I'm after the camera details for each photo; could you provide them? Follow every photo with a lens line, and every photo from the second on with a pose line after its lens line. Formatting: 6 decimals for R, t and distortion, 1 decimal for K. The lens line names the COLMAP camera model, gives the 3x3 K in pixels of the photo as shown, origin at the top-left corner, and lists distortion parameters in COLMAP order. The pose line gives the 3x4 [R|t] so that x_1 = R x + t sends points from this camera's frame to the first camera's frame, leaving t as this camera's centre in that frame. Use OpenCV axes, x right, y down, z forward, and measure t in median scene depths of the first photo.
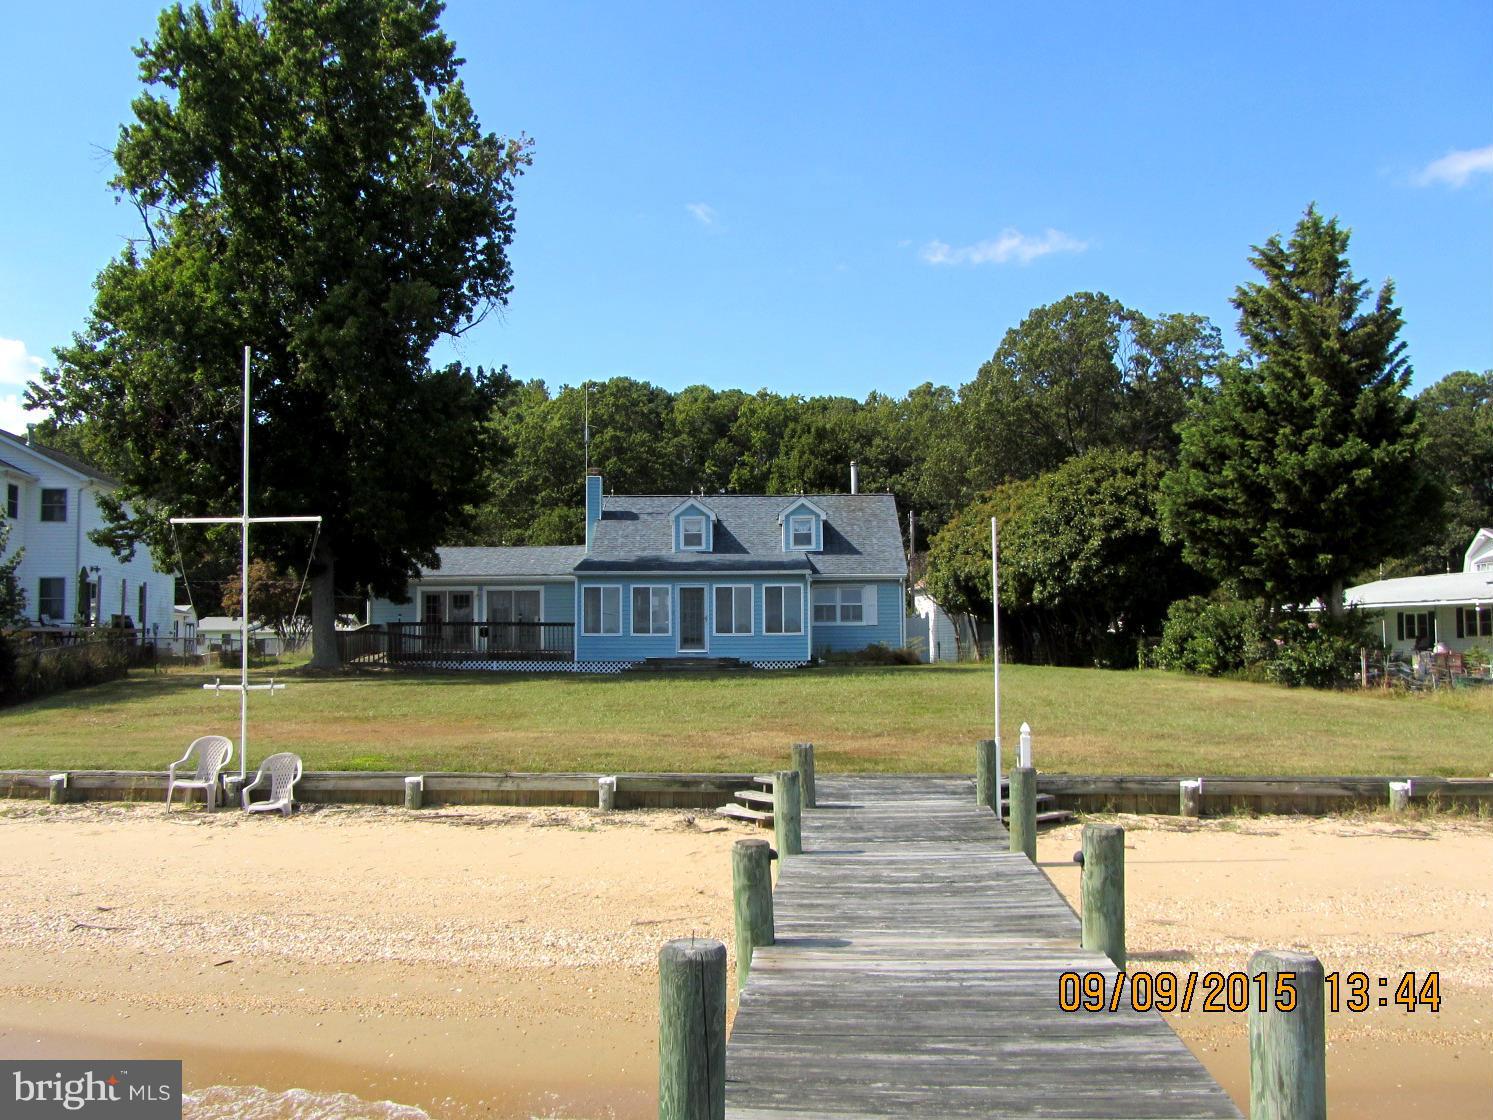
lens RADIAL K [[1248.8, 0, 748.9], [0, 1248.8, 560.6], [0, 0, 1]] dist [-0.034888, 0.010748]
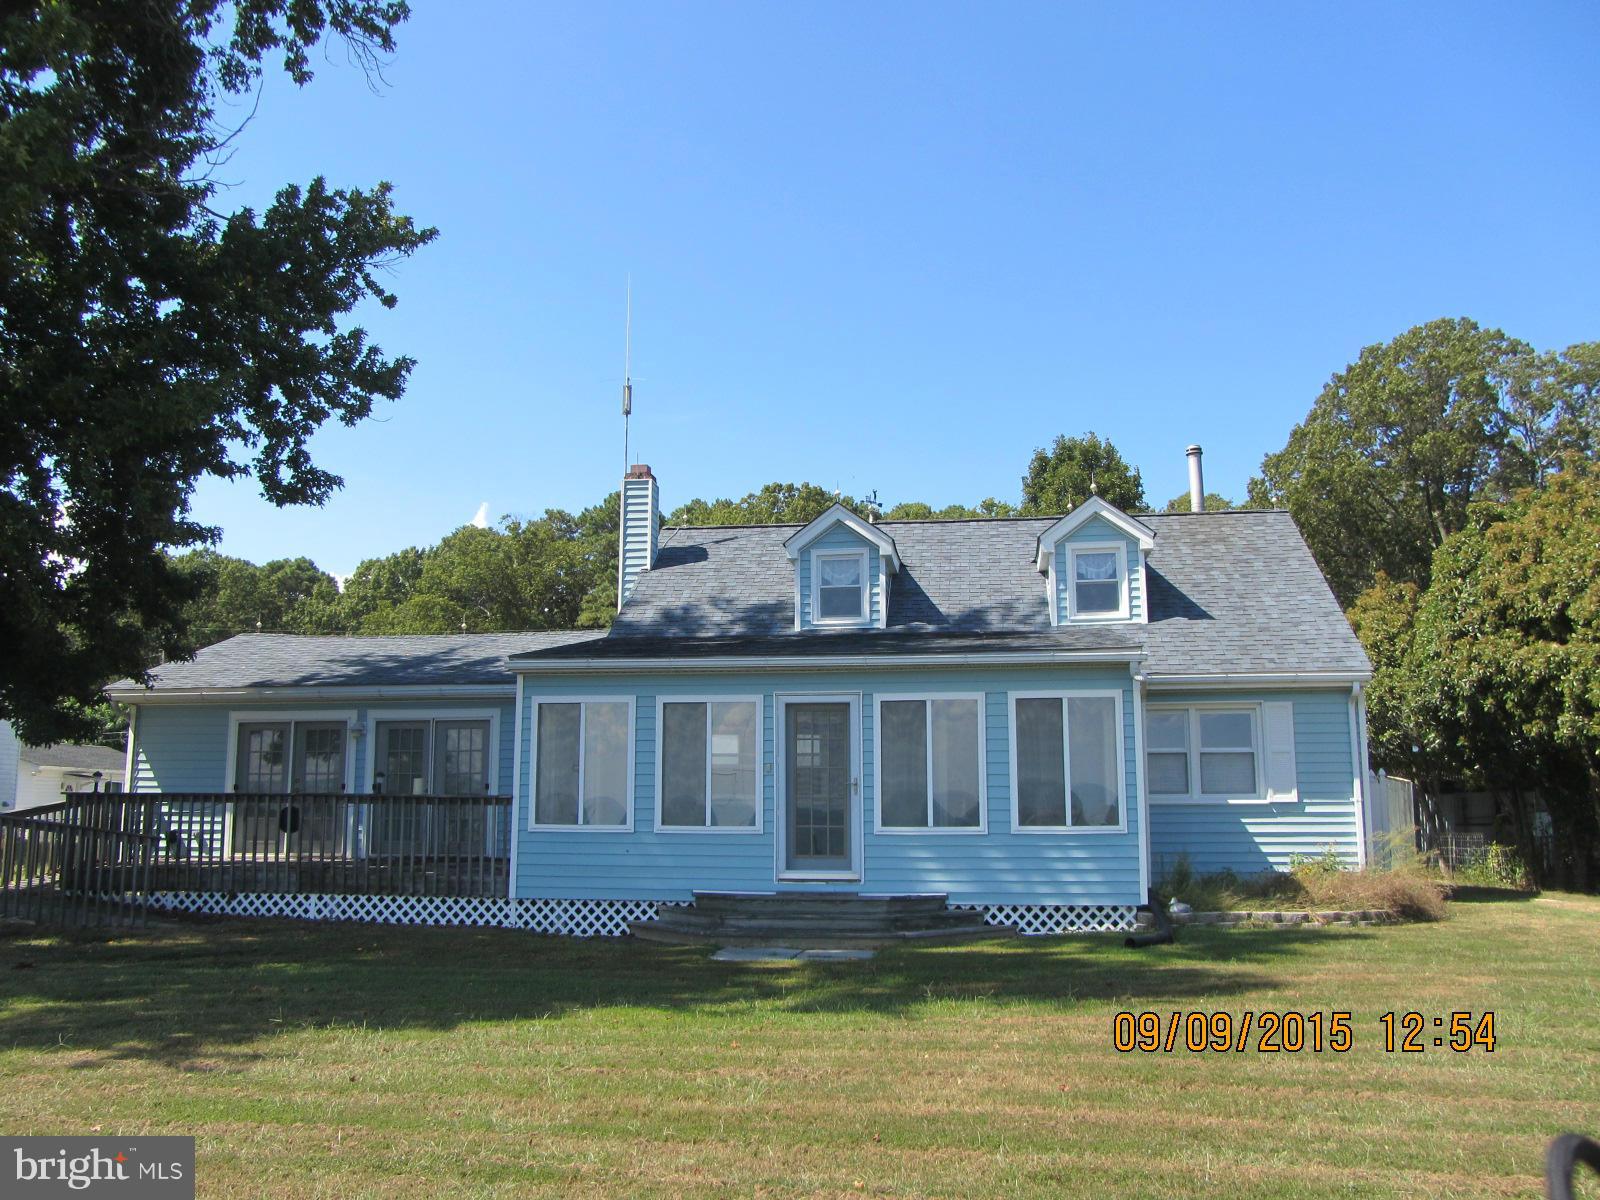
lens RADIAL K [[1338.3, 0, 793.7], [0, 1338.3, 600.1], [0, 0, 1]] dist [-0.034888, 0.010748]
pose [[0.990910, -0.016449, -0.133518, 0.001187], [0.004901, 0.996252, -0.086360, 0.025544], [0.134438, 0.084920, 0.987277, 0.600136]]
